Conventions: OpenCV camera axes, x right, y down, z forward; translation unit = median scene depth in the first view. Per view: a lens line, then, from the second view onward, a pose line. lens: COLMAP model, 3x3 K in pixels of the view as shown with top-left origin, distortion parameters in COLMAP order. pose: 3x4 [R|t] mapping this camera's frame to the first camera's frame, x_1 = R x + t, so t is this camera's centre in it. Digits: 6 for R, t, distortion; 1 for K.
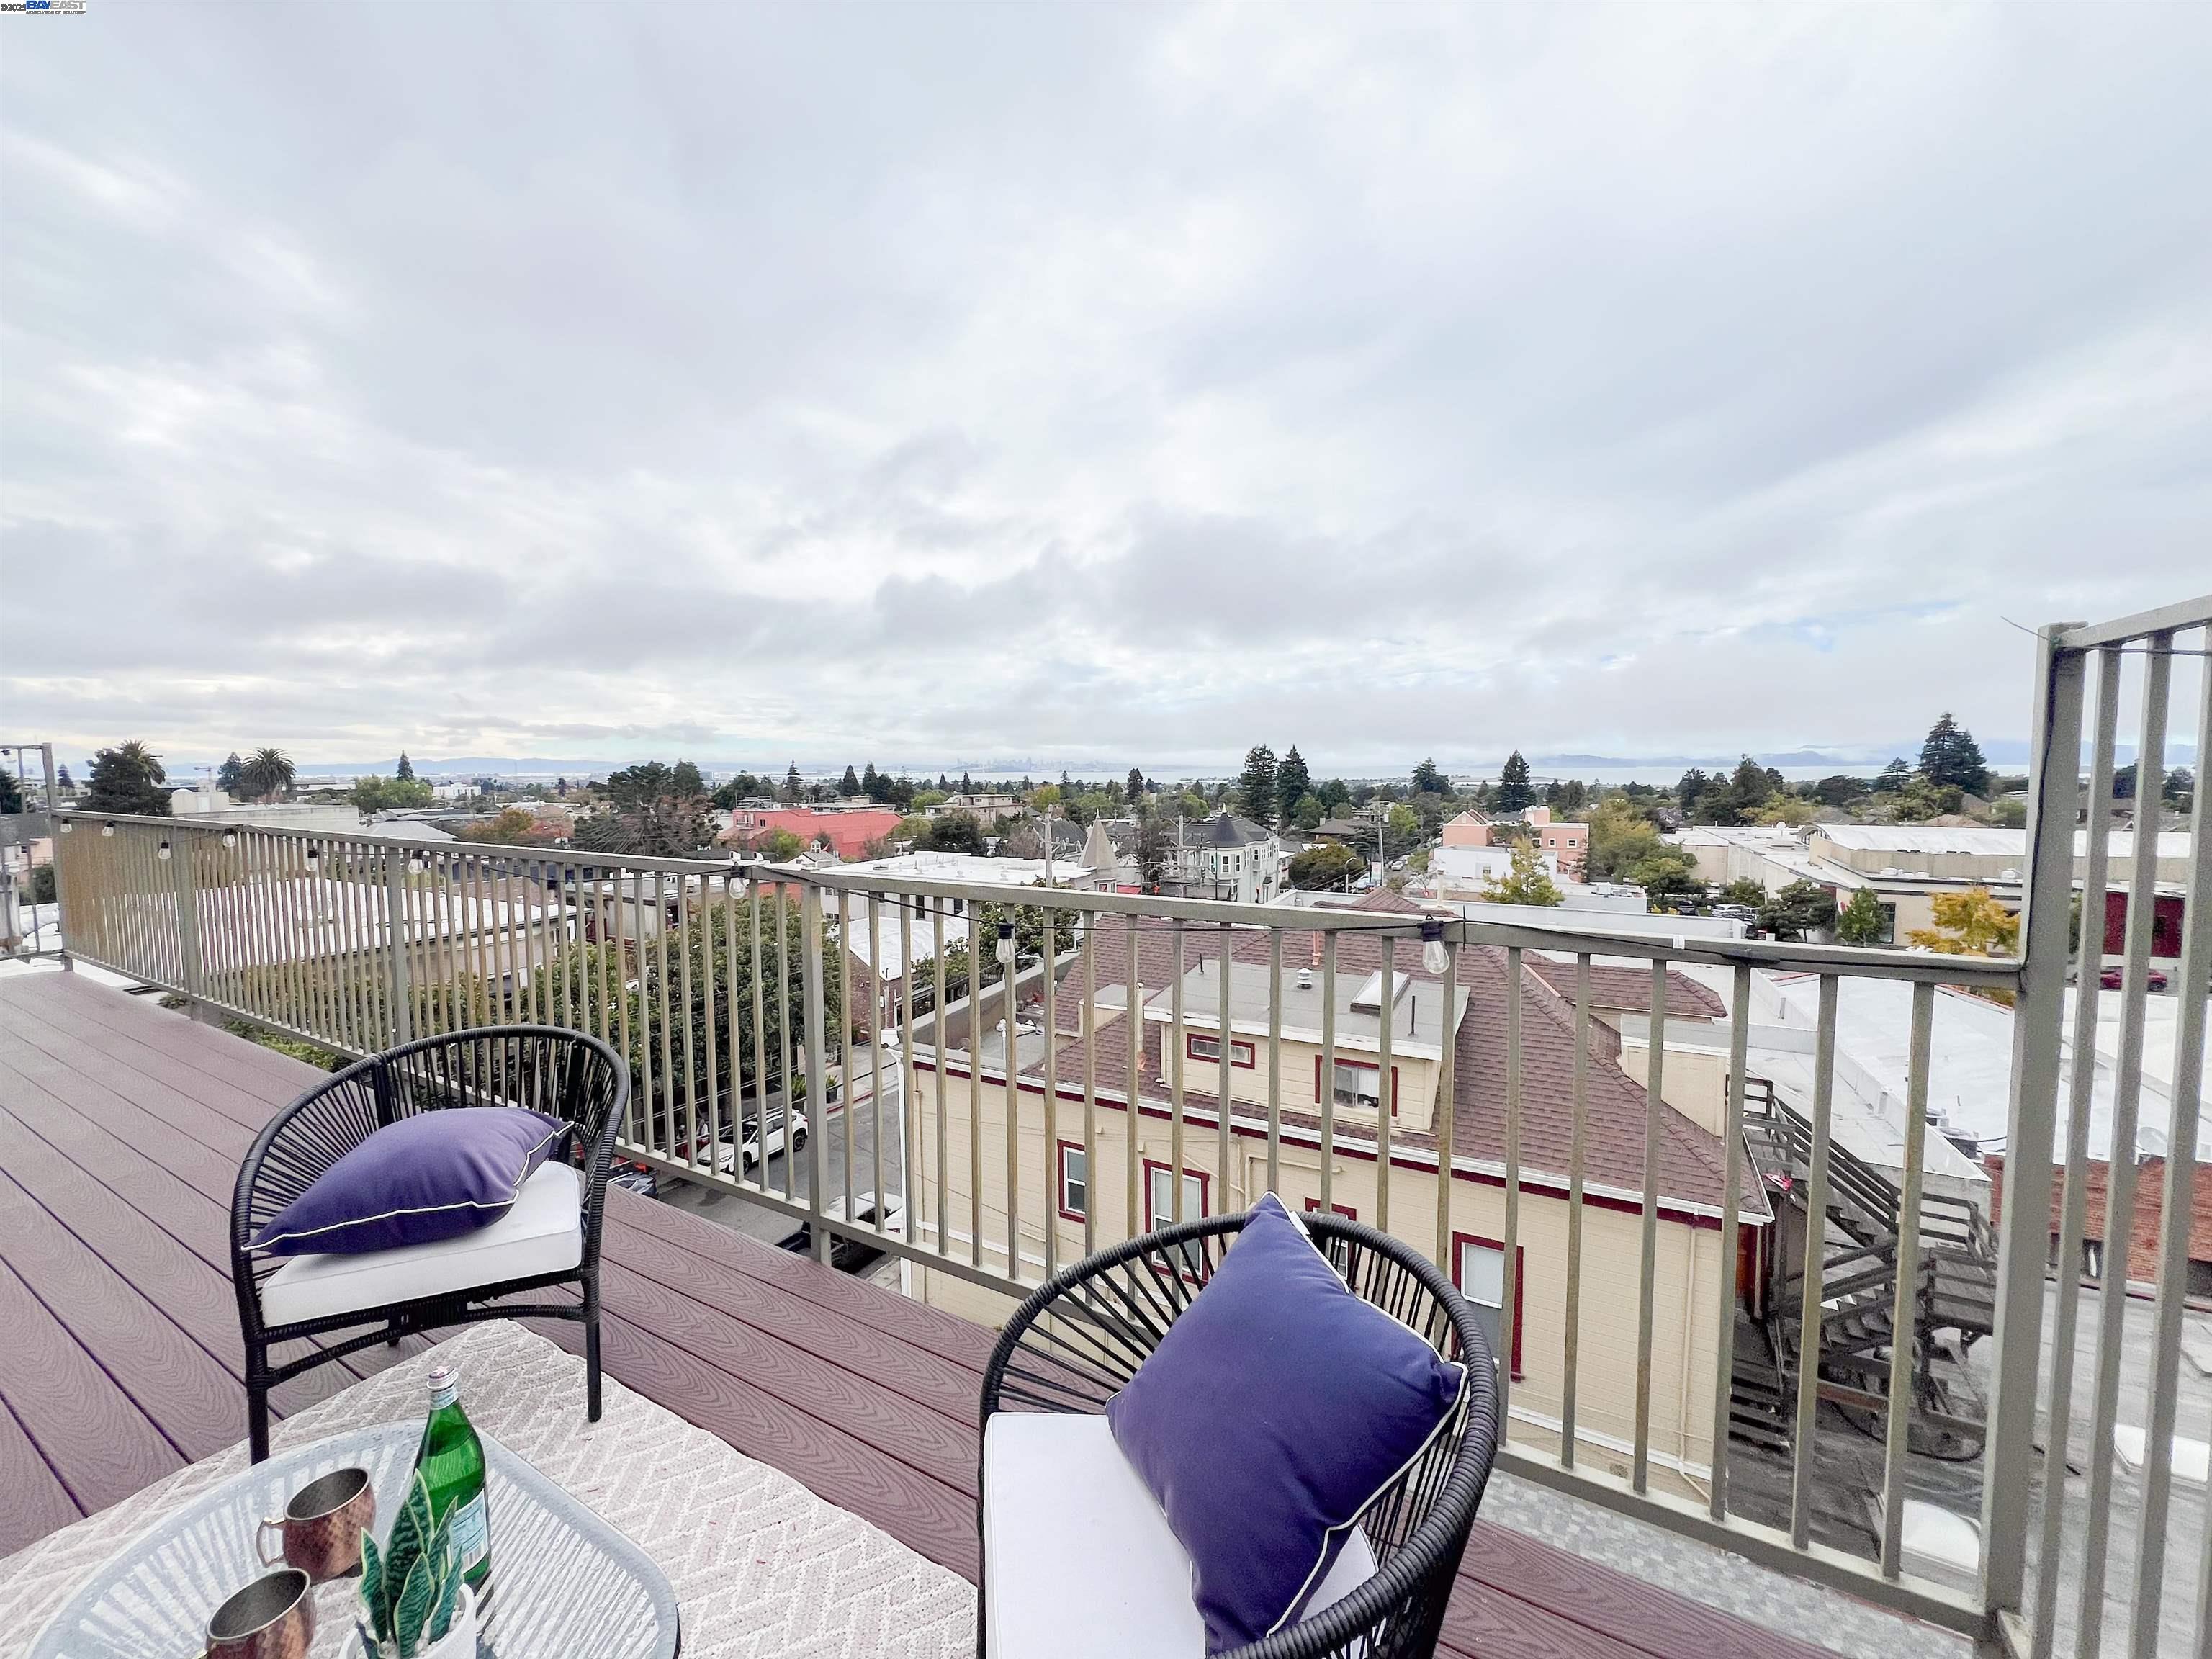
lens RADIAL K [[883.5, 0, 1100.5], [0, 883.5, 827.8], [0, 0, 1]] dist [0.001098, -0.000070]
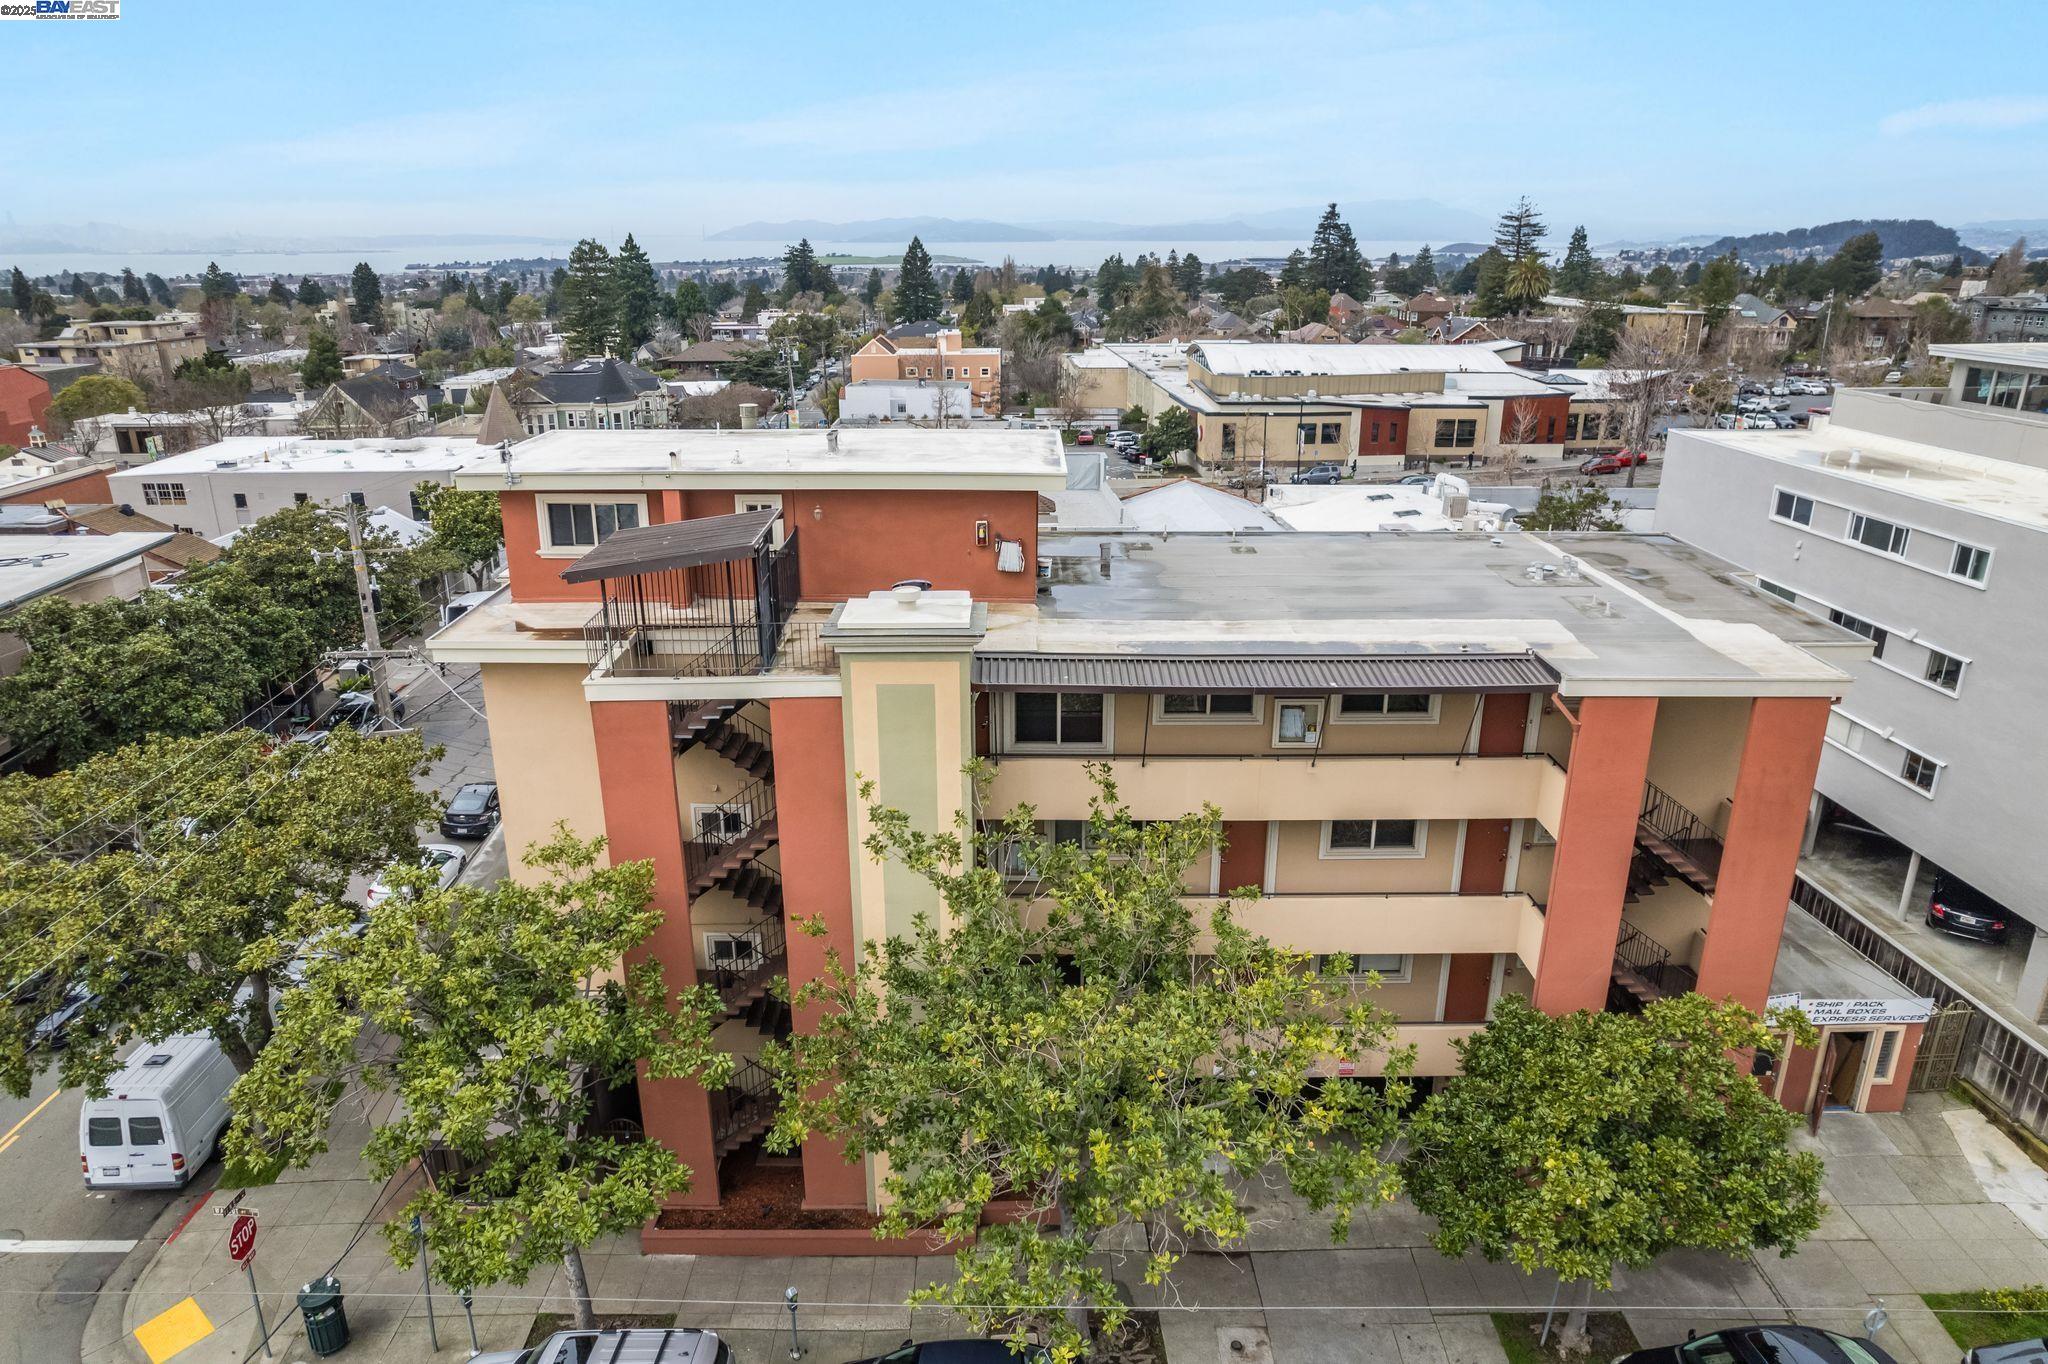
lens RADIAL K [[1325.5, 0, 1024.0], [0, 1325.5, 682.0], [0, 0, 1]] dist [-0.076720, 0.071919]
pose [[0.867538, -0.154815, 0.472663, -0.070249], [0.028814, 0.964370, 0.262983, -0.017804], [-0.496536, -0.214528, 0.841089, -0.133085]]
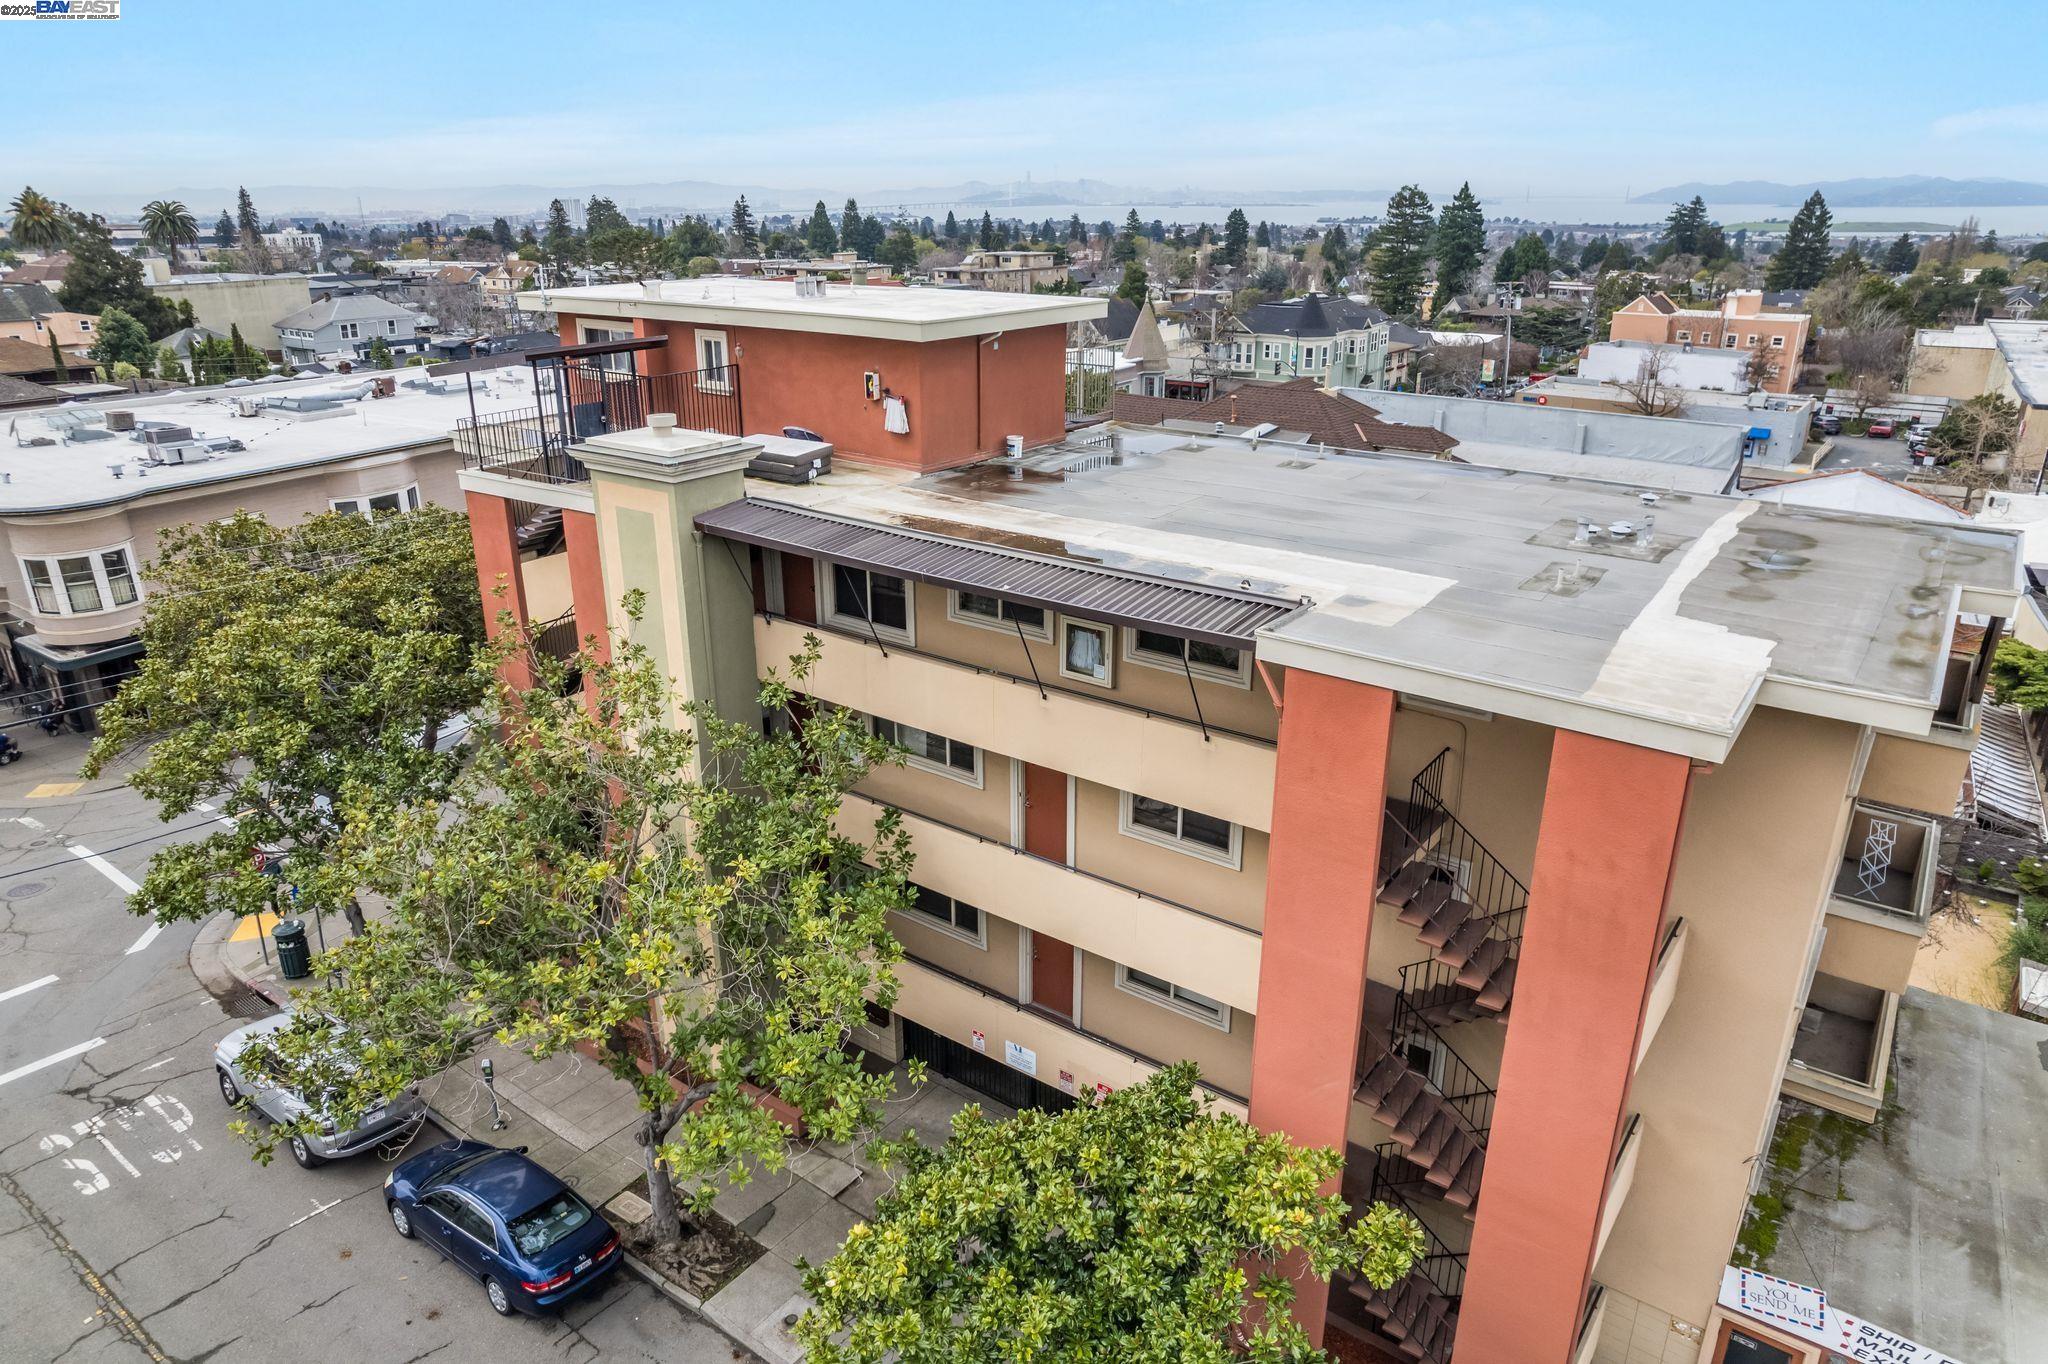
lens RADIAL K [[1325.5, 0, 1024.0], [0, 1325.5, 682.0], [0, 0, 1]] dist [-0.076720, 0.071919]
pose [[0.992659, 0.046574, -0.111621, 0.013559], [-0.012998, 0.958619, 0.284394, -0.006856], [0.120247, -0.280856, 0.952187, -0.137107]]
